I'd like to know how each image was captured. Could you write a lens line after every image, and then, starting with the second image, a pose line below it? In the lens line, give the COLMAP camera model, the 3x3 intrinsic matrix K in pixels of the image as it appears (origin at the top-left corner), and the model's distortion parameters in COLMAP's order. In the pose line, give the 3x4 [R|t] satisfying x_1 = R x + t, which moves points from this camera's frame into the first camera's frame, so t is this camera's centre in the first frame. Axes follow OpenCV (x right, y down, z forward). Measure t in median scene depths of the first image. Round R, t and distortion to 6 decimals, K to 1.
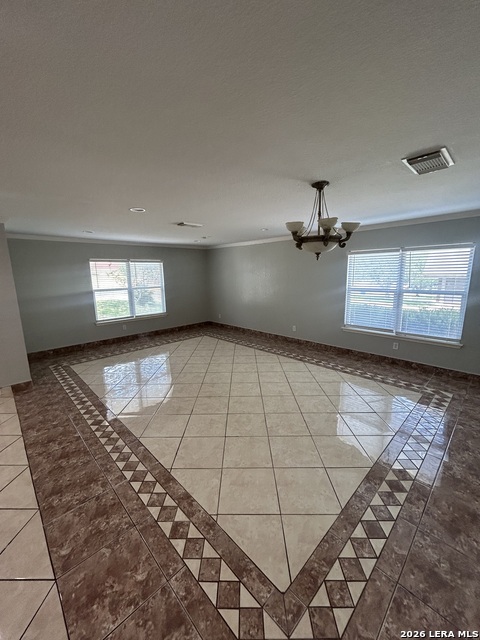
lens RADIAL K [[258.0, 0, 240.0], [0, 258.0, 320.0], [0, 0, 1]] dist [-0.003142, 0.000762]
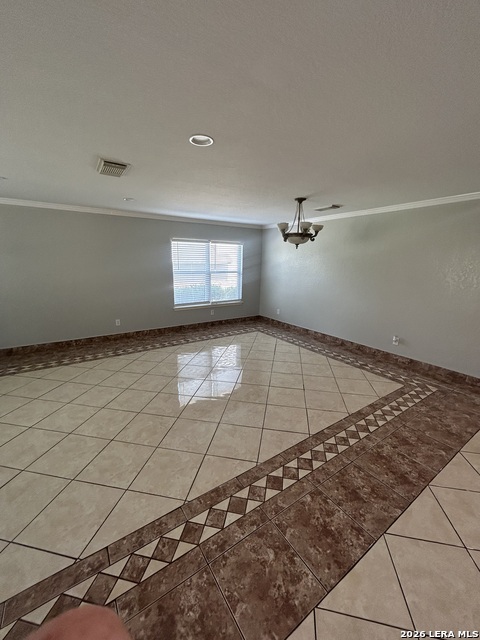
lens RADIAL K [[258.0, 0, 240.0], [0, 258.0, 320.0], [0, 0, 1]] dist [-0.003142, 0.000762]
pose [[0.176181, -0.206829, 0.962383, -1.324414], [0.162444, 0.970381, 0.178810, -0.152575], [-0.970862, 0.124830, 0.204561, 1.078092]]
